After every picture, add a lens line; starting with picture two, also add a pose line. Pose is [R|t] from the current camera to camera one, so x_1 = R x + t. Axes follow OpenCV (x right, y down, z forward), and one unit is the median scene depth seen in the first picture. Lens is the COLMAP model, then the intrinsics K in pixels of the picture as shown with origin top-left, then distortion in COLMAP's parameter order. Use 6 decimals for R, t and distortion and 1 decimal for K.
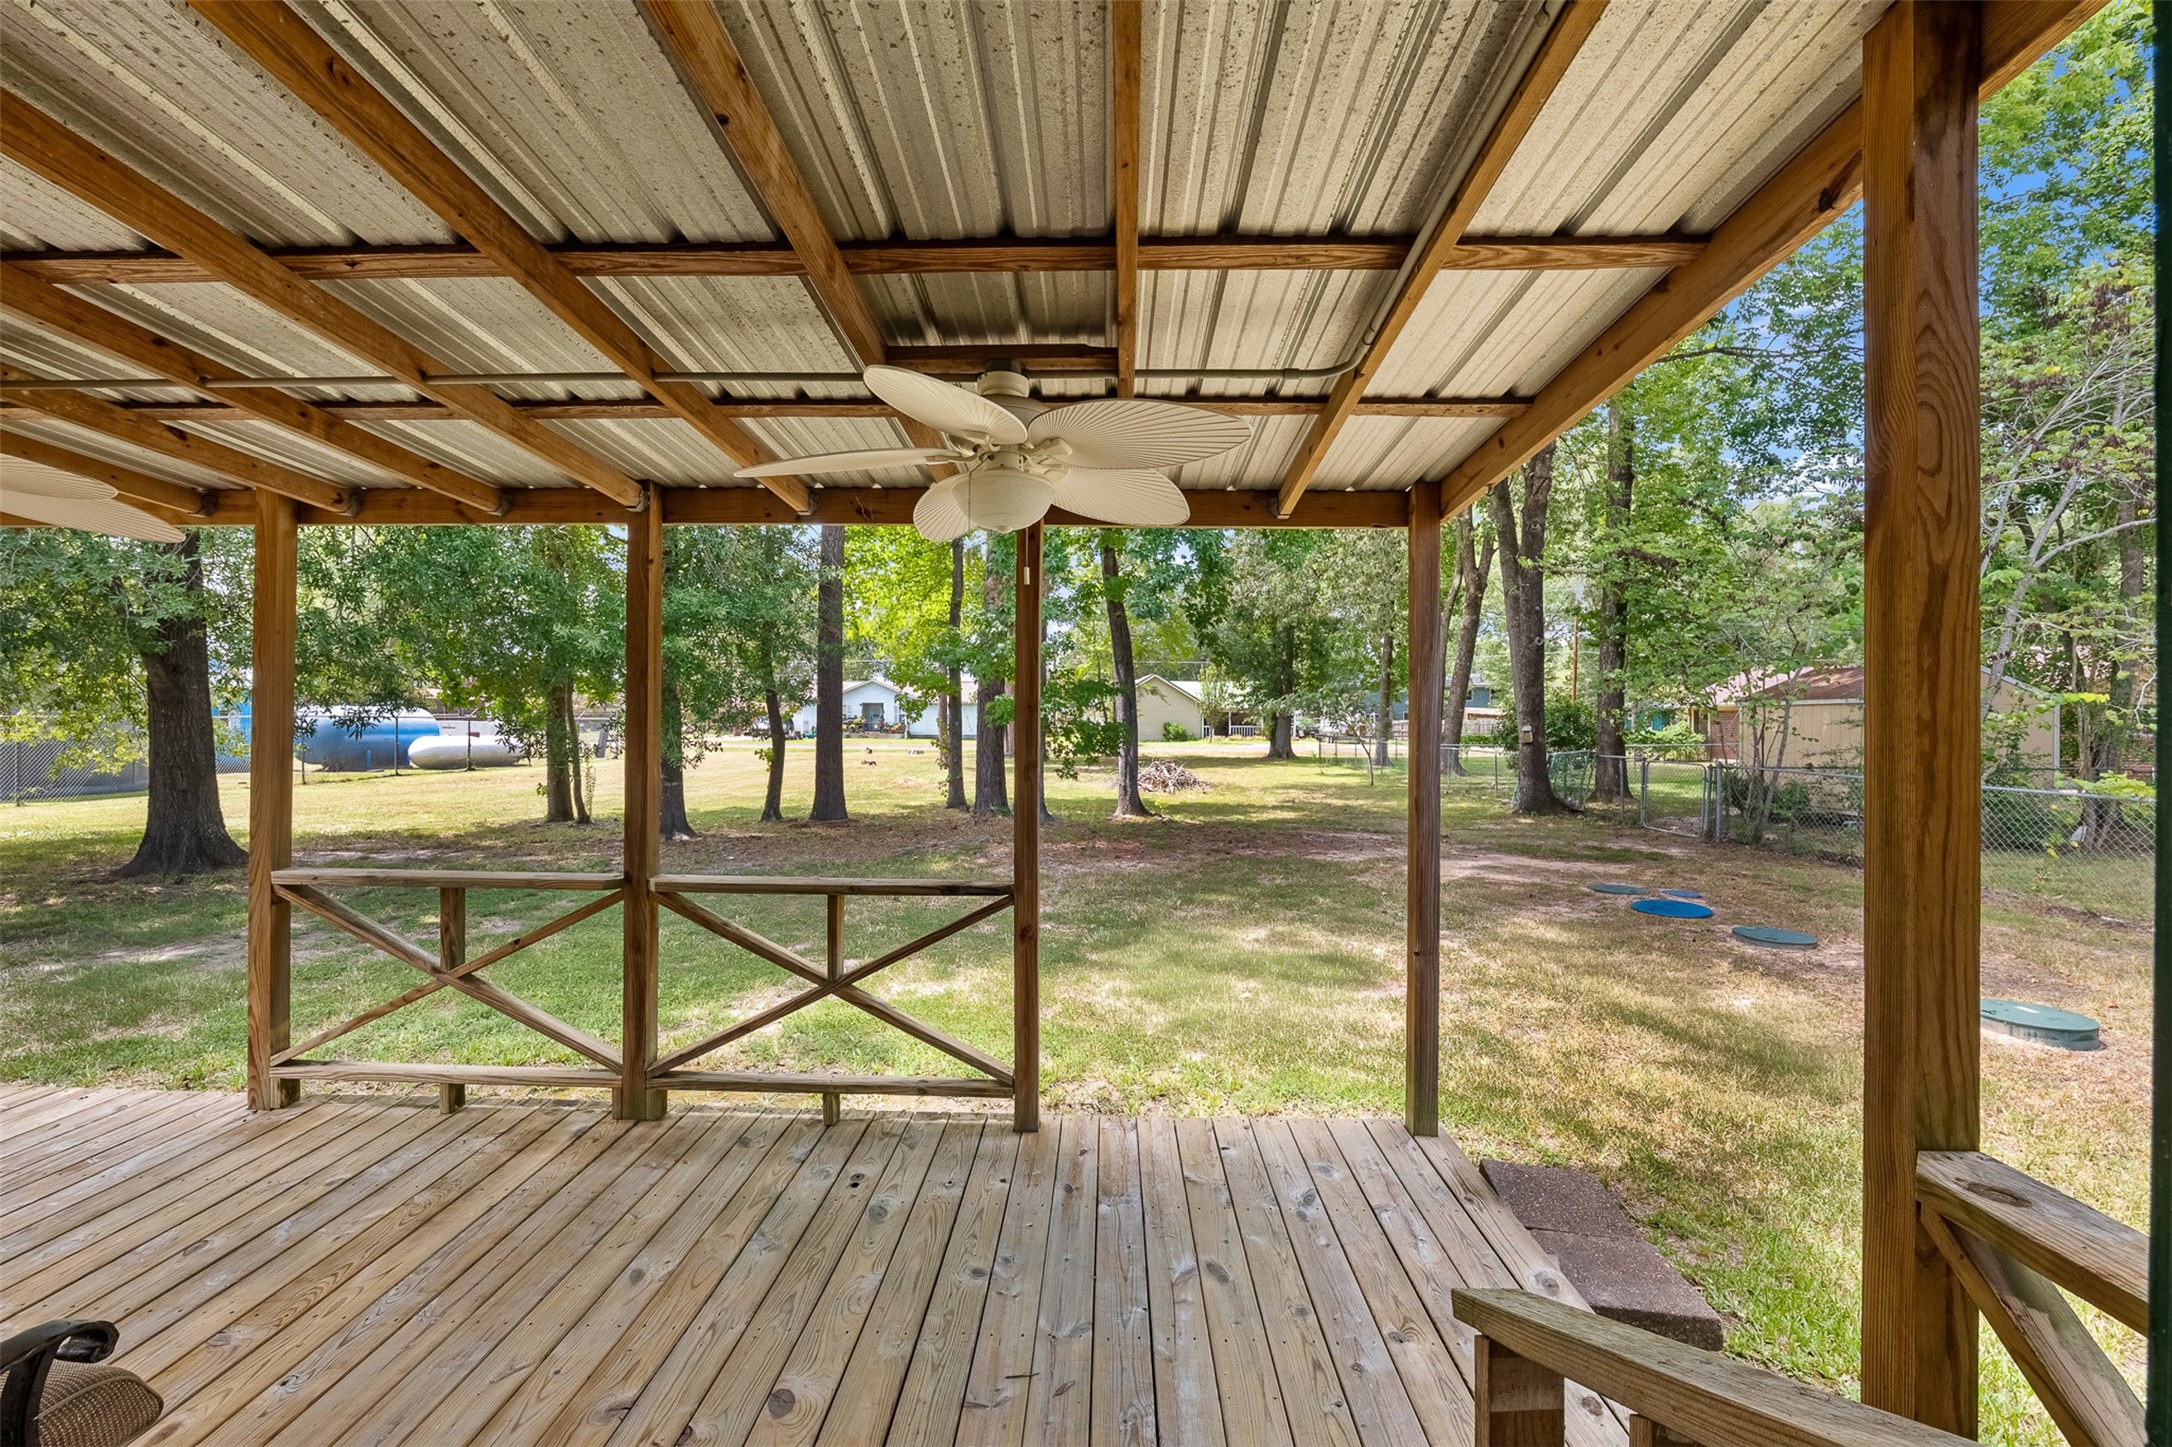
lens RADIAL K [[895.1, 0, 1093.6], [0, 895.1, 725.3], [0, 0, 1]] dist [-0.015937, 0.001184]
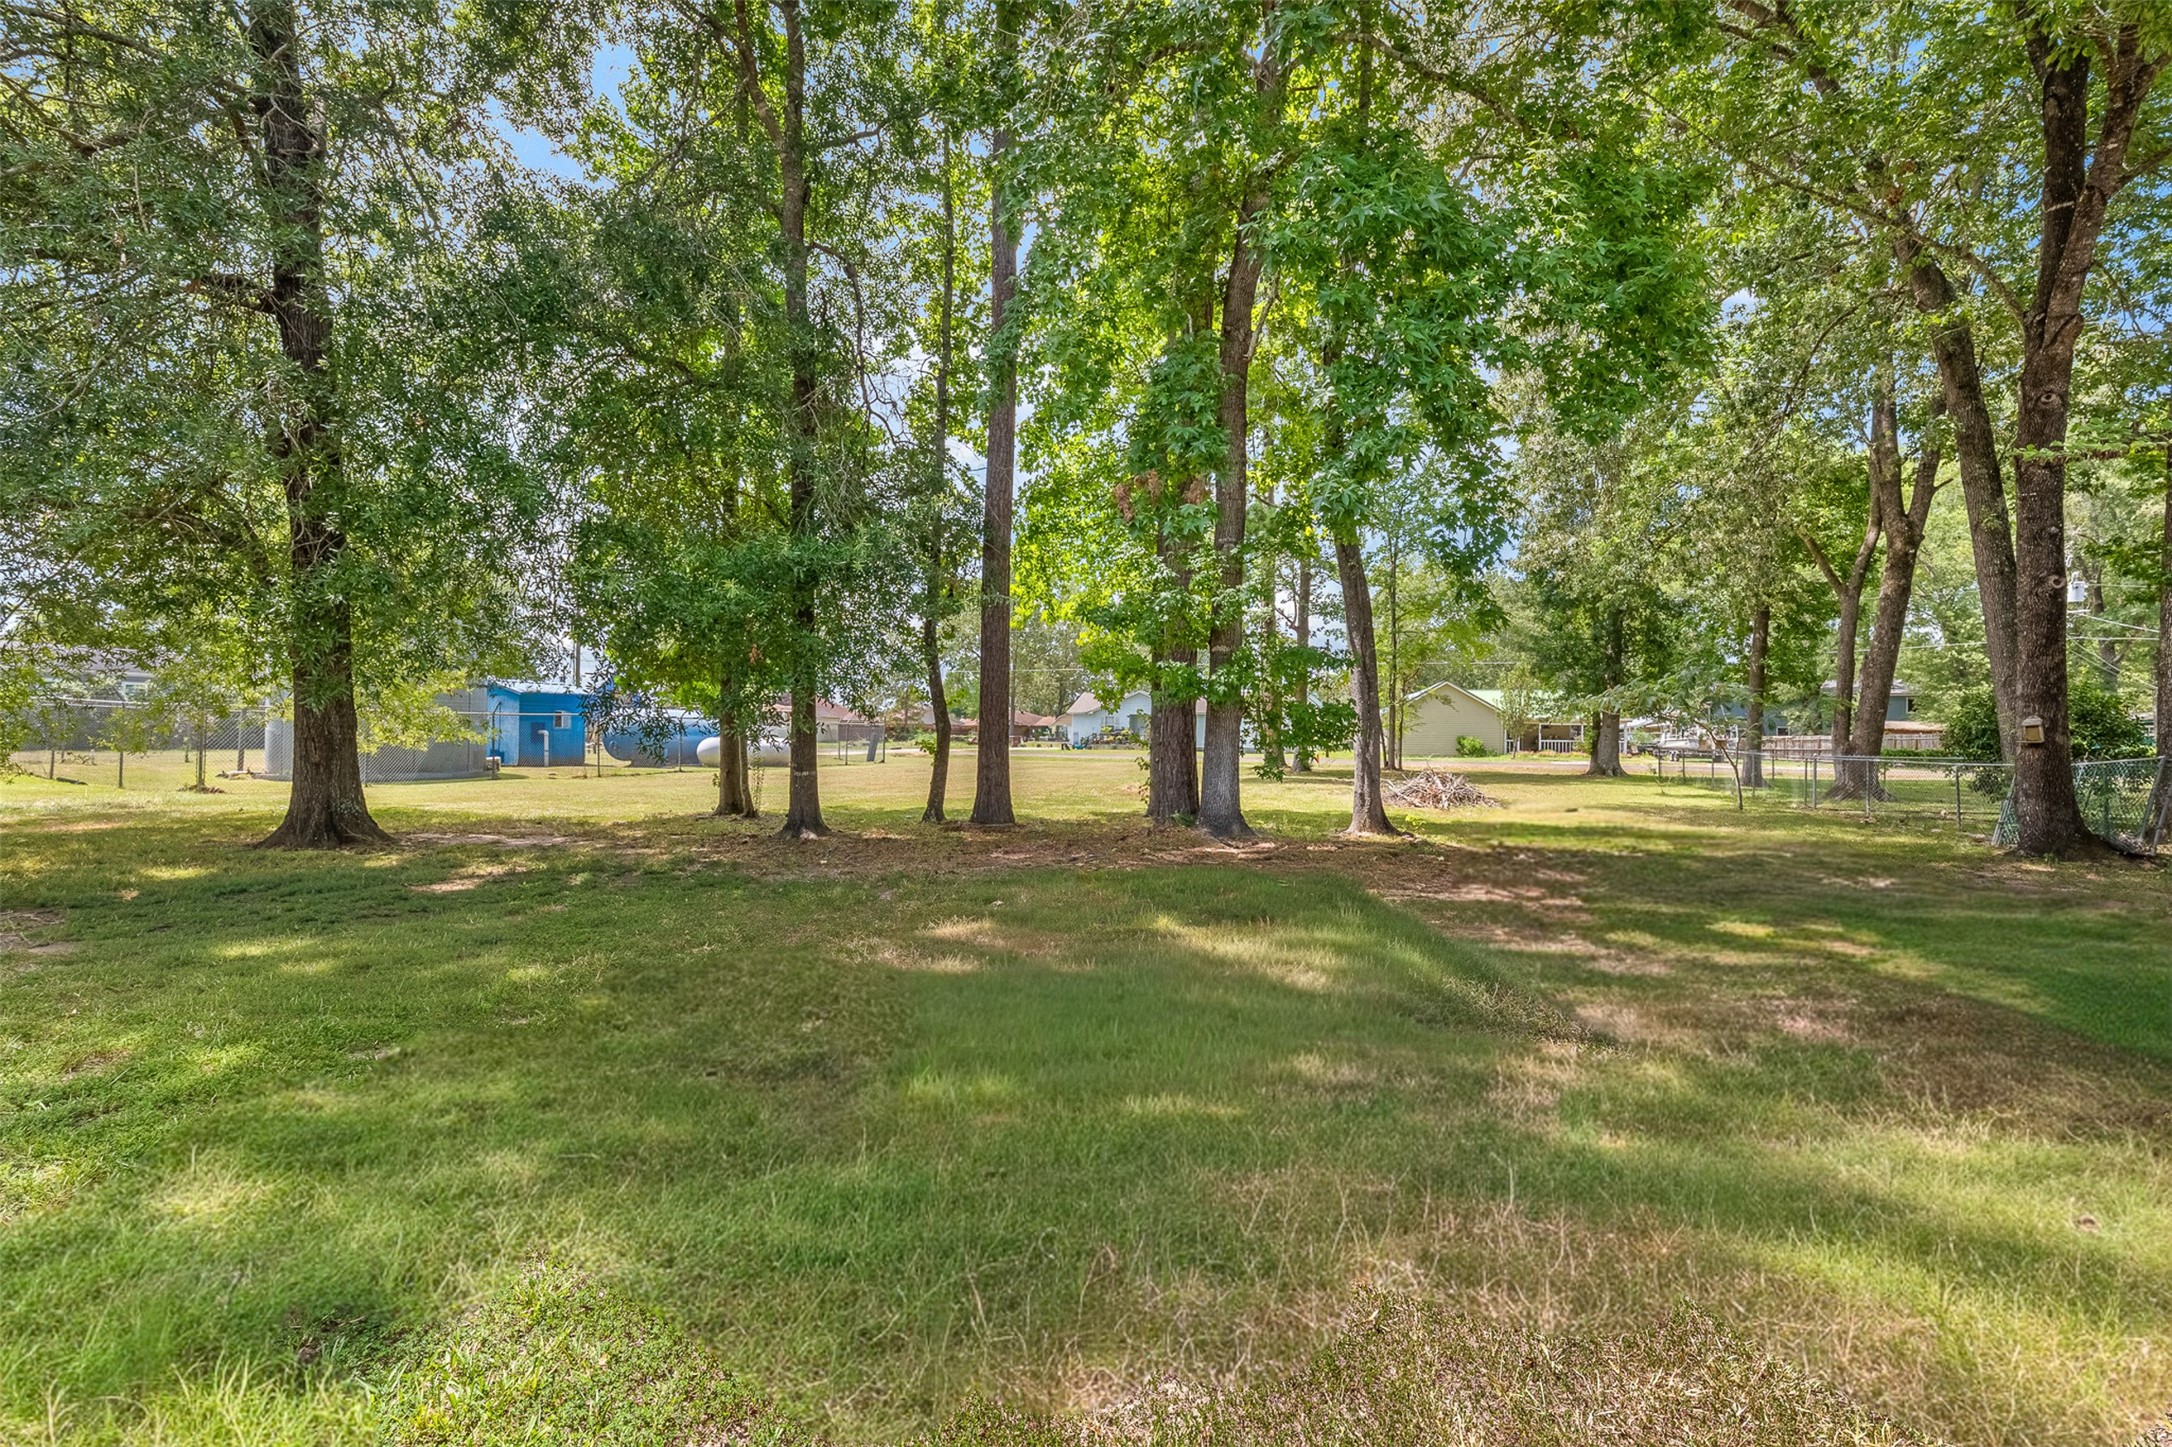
lens RADIAL K [[895.1, 0, 1085.2], [0, 895.1, 721.6], [0, 0, 1]] dist [-0.015937, 0.001184]
pose [[0.947149, 0.001300, -0.320790, 0.037709], [-0.009276, 0.999685, -0.023338, 0.018346], [0.320658, 0.025080, 0.946863, 0.146234]]
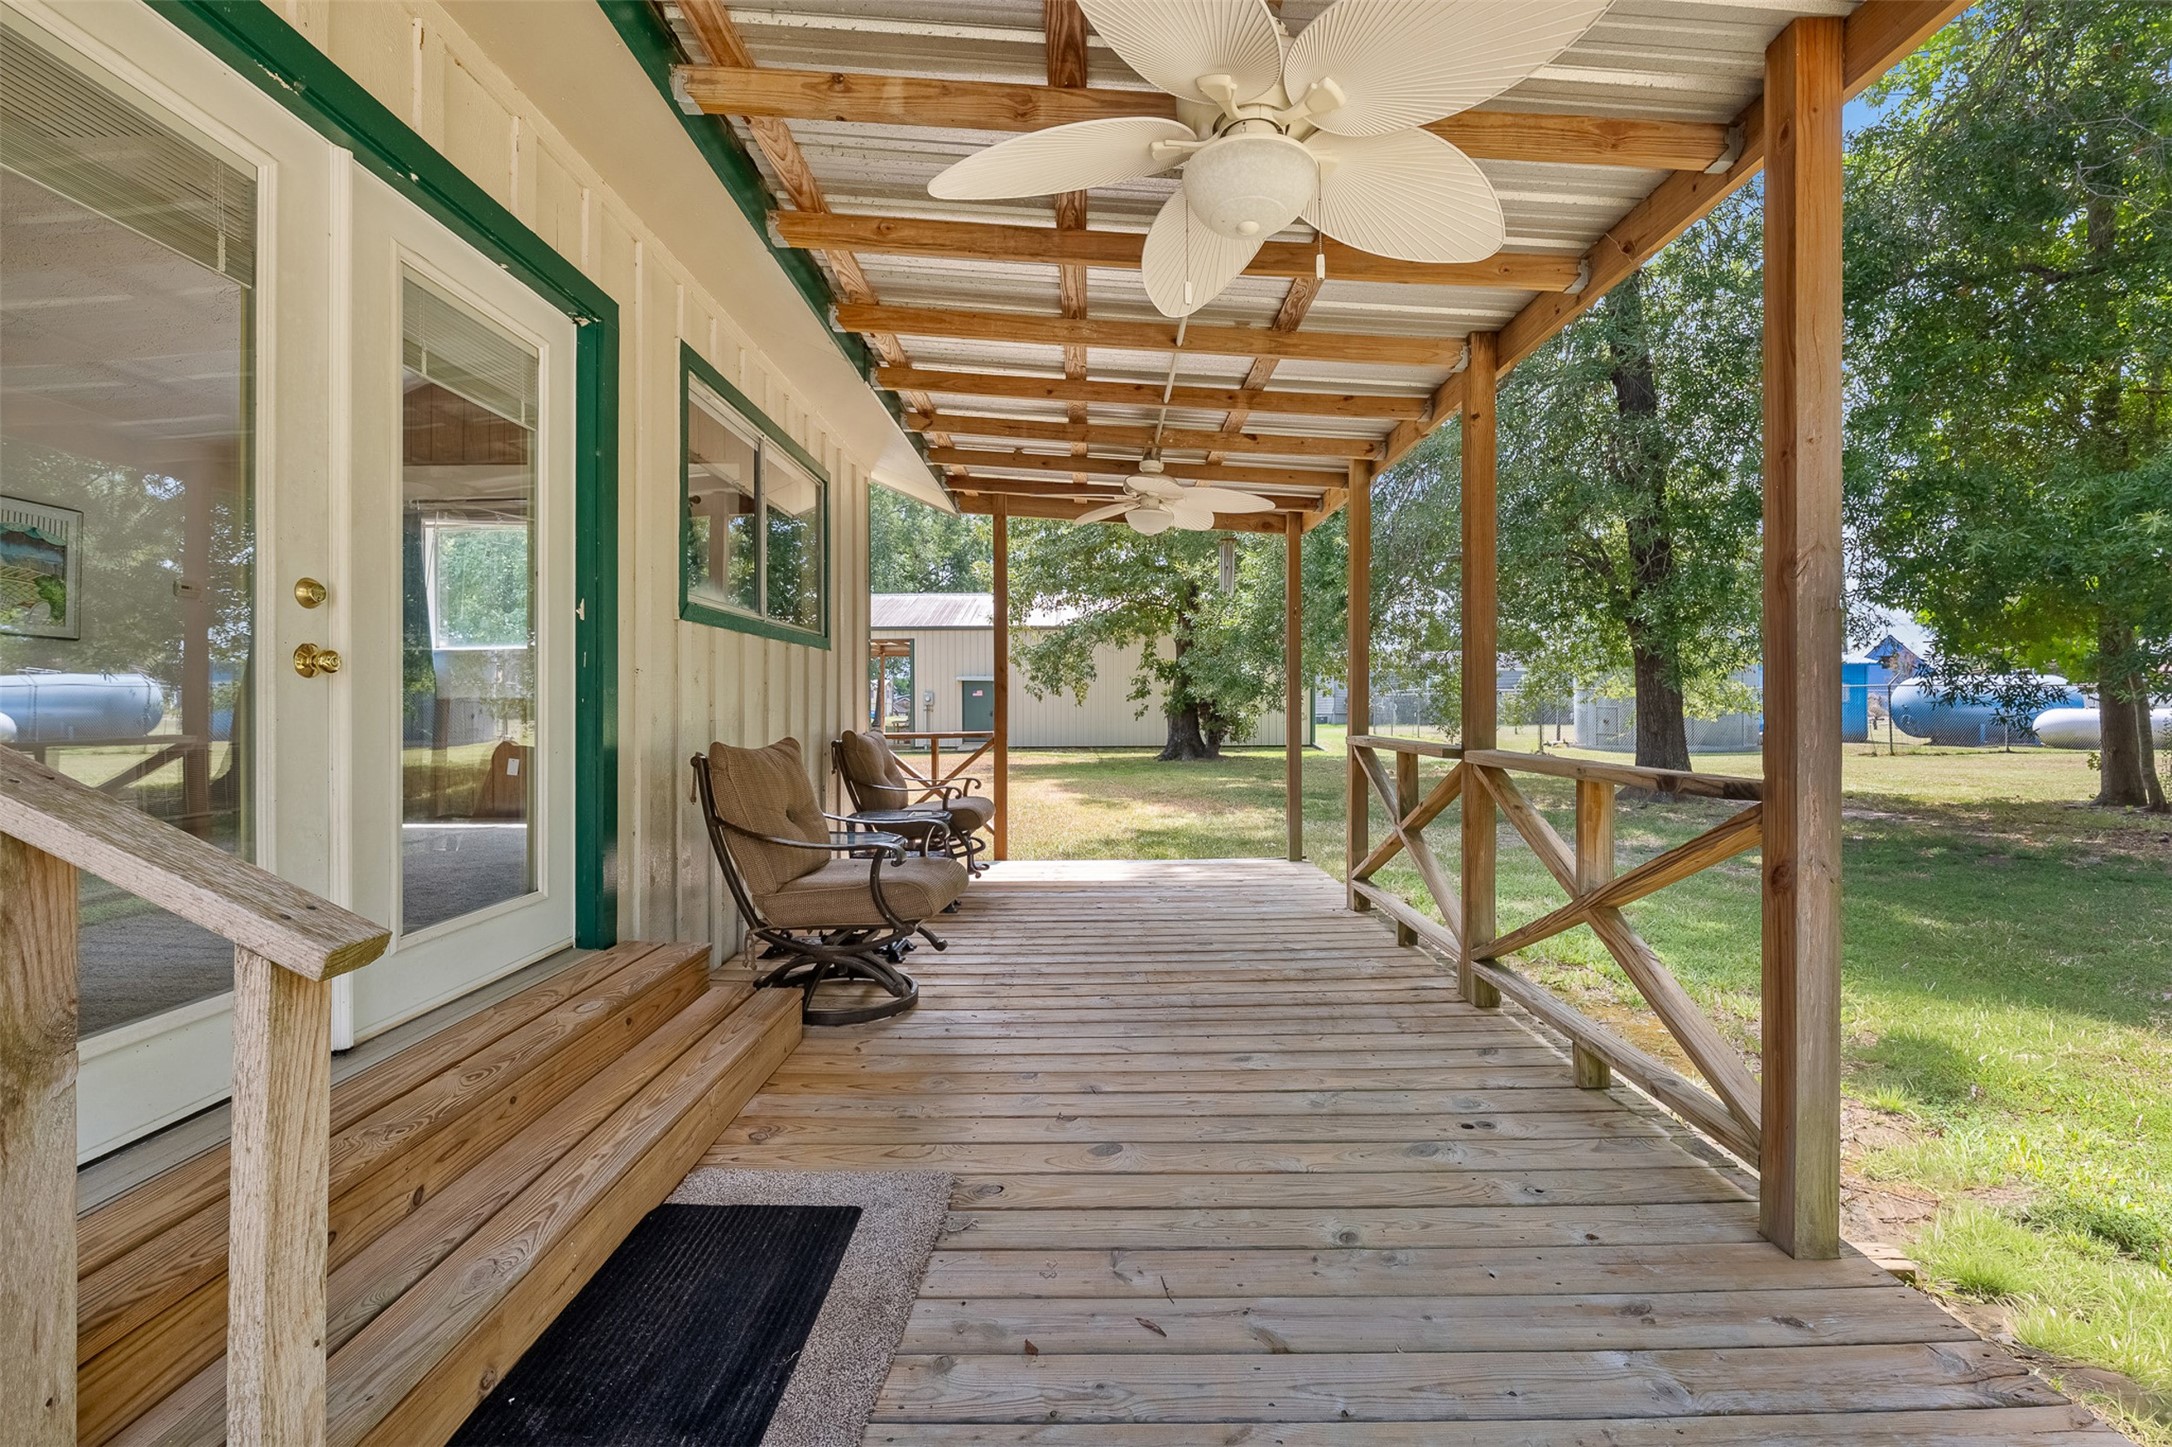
lens RADIAL K [[895.1, 0, 1088.6], [0, 895.1, 706.6], [0, 0, 1]] dist [-0.015937, 0.001184]
pose [[0.021060, -0.004368, -0.999769, 0.068754], [-0.001723, 0.999989, -0.004405, 0.019812], [0.999777, 0.001816, 0.021052, 0.086513]]
